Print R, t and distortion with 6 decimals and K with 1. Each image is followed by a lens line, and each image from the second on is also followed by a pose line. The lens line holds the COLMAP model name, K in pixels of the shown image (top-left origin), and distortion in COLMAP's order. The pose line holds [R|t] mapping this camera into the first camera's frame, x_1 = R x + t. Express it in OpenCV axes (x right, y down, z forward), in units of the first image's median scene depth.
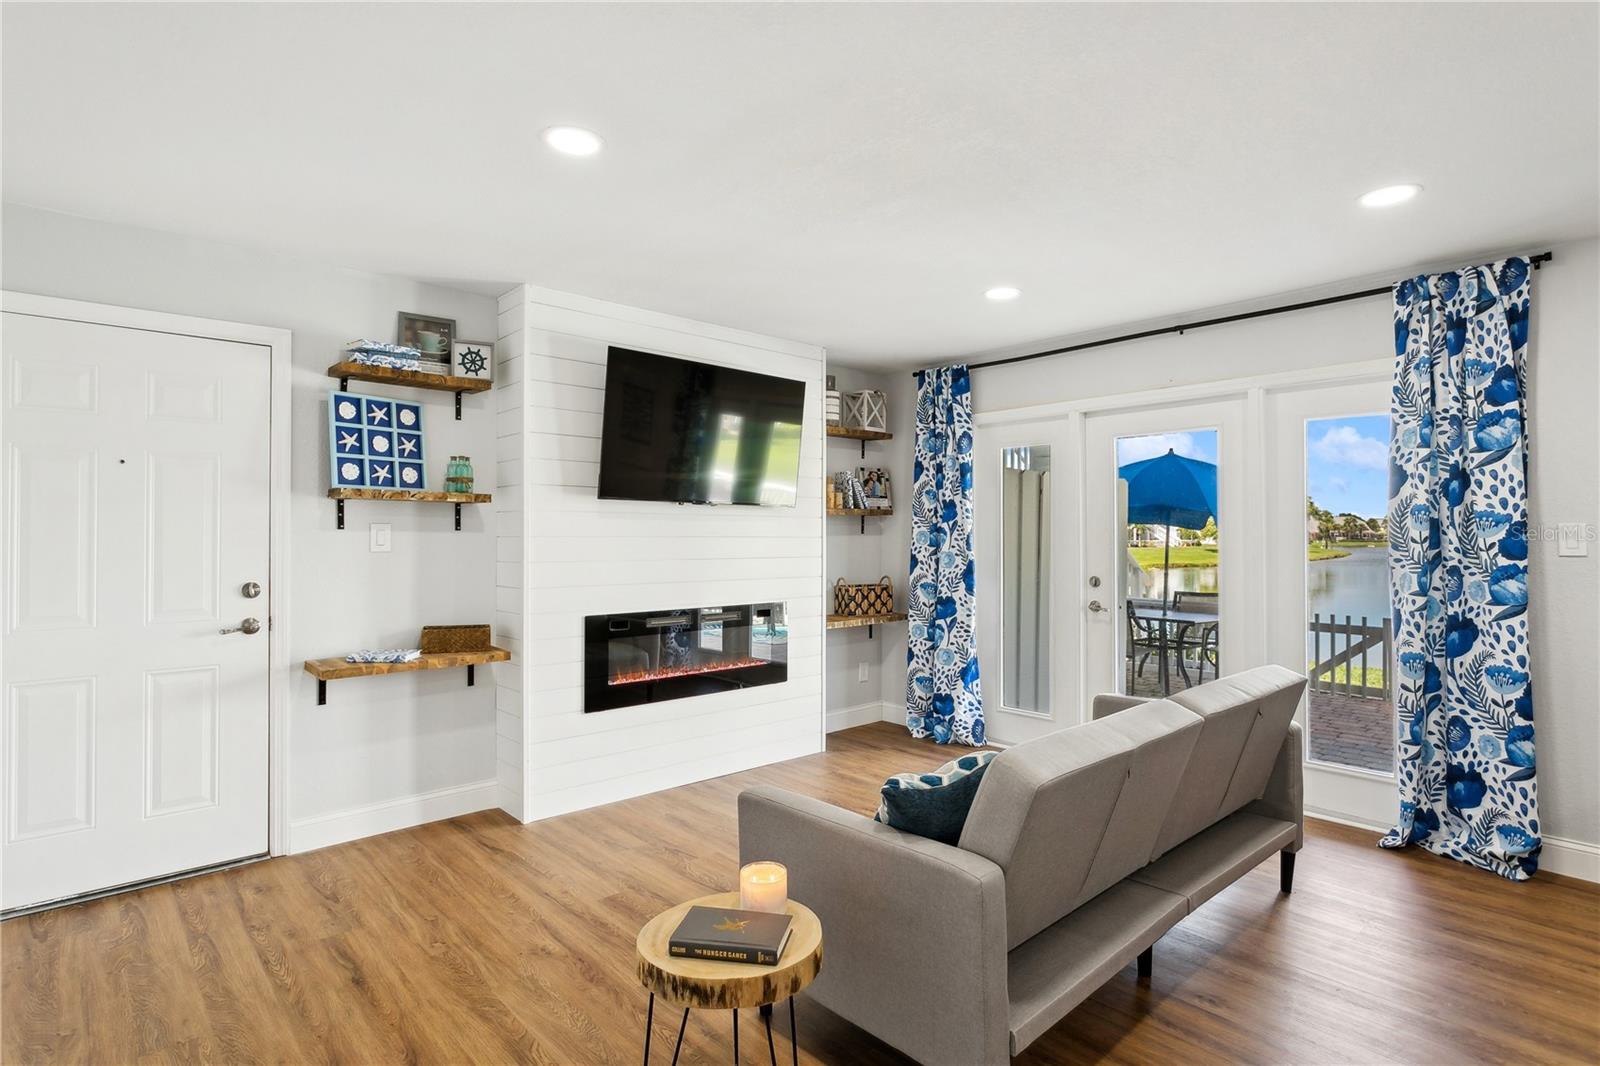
lens RADIAL K [[810.9, 0, 800.9], [0, 810.9, 523.6], [0, 0, 1]] dist [-0.003432, 0.000433]
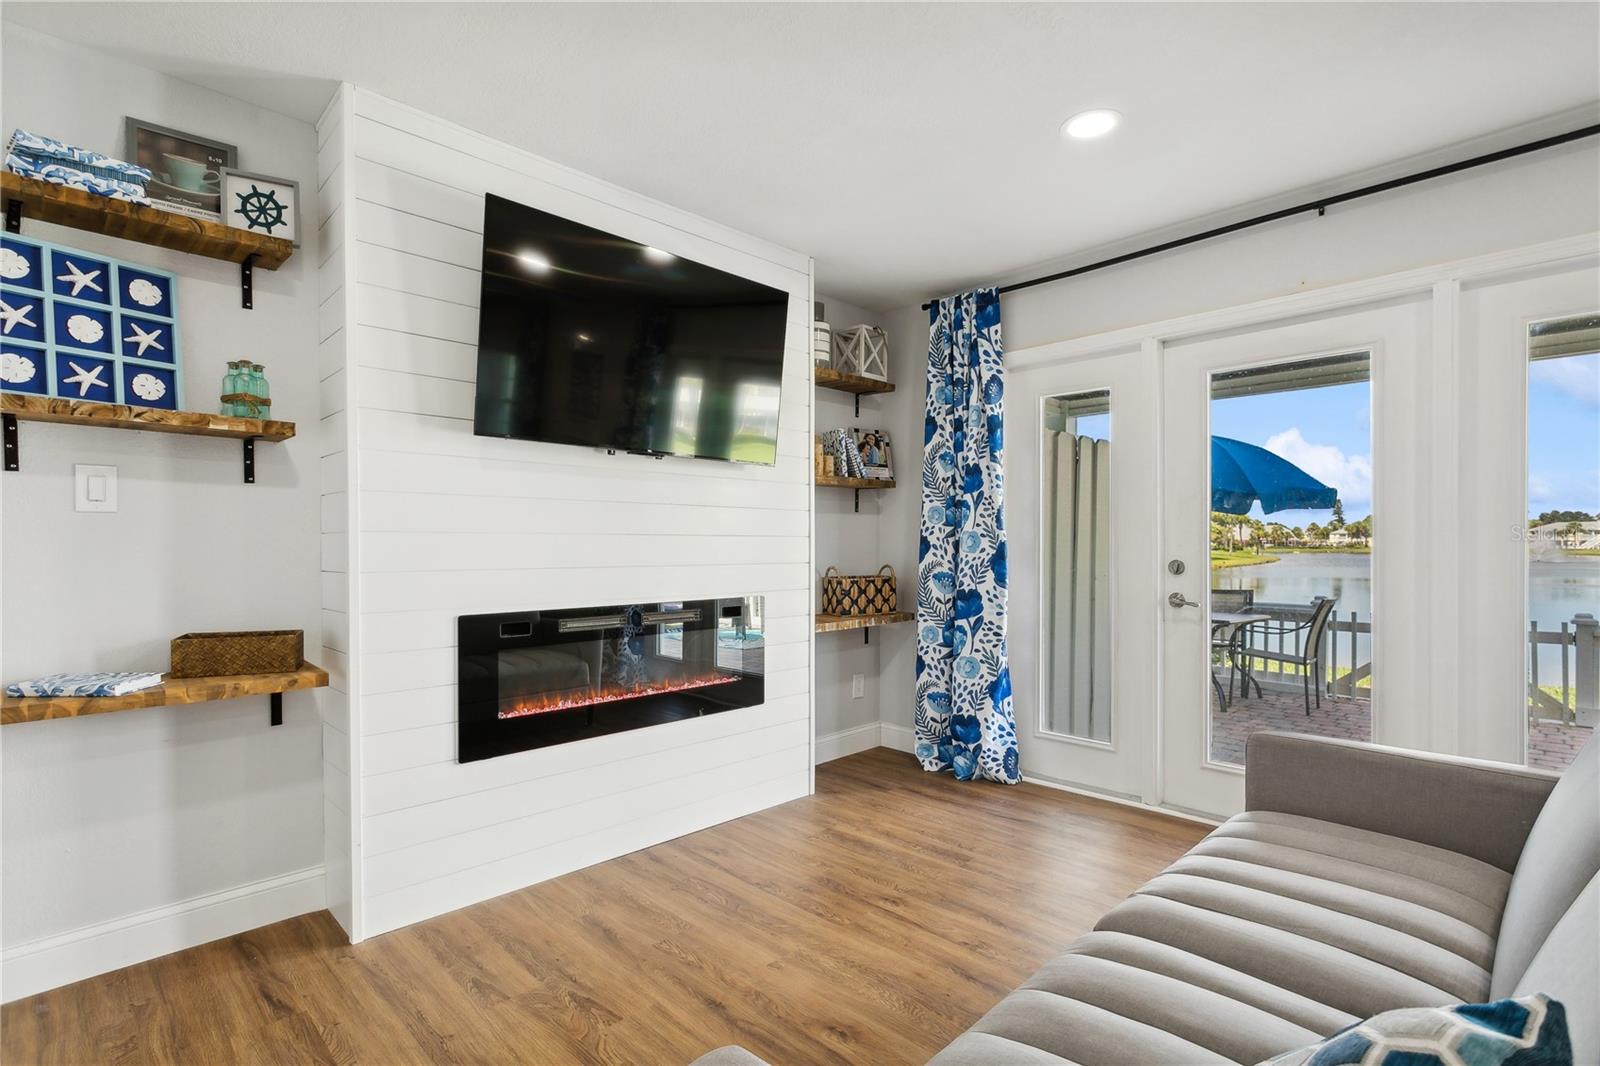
lens RADIAL K [[762.9, 0, 795.9], [0, 762.9, 547.3], [0, 0, 1]] dist [0.004278, 0.000390]
pose [[0.999328, -0.003122, 0.036529, -0.016236], [0.002446, 0.999825, 0.018532, 0.048761], [-0.036580, -0.018430, 0.999161, 0.381788]]
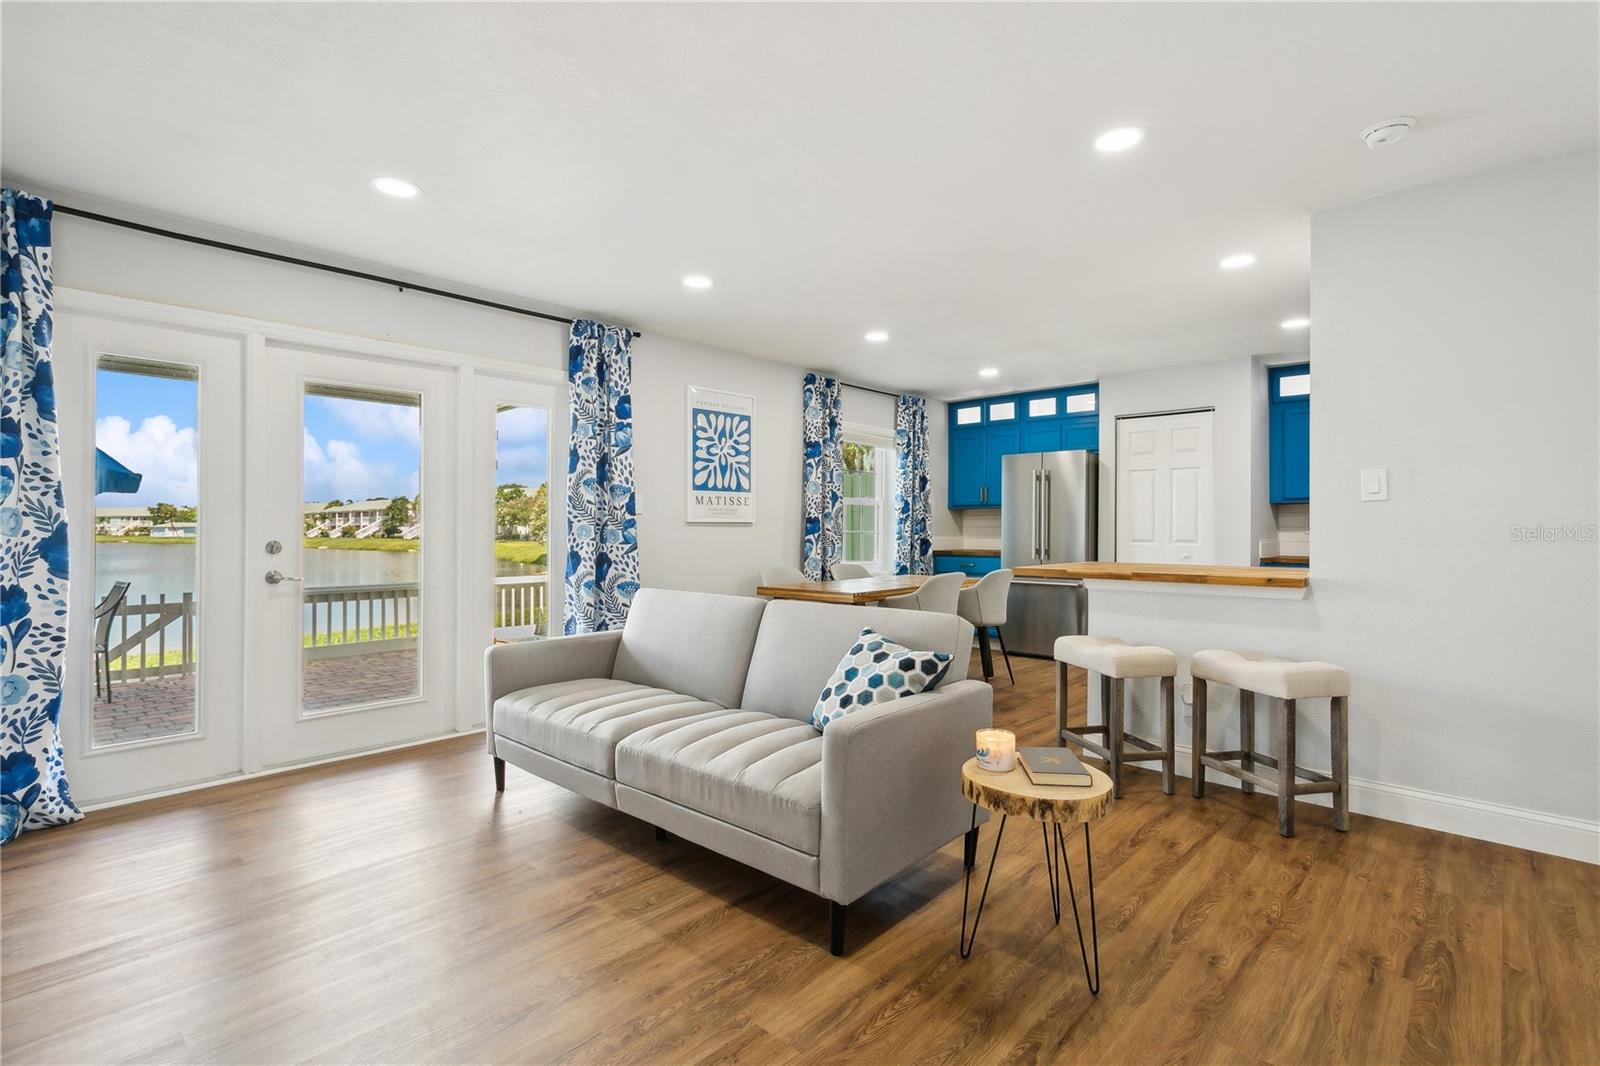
lens RADIAL K [[761.1, 0, 797.5], [0, 761.1, 526.2], [0, 0, 1]] dist [0.002628, 0.000134]
pose [[-0.086537, 0.003422, 0.996243, -0.557426], [-0.014928, 0.999877, -0.004732, 0.056521], [-0.996137, -0.015282, -0.086475, 0.662486]]
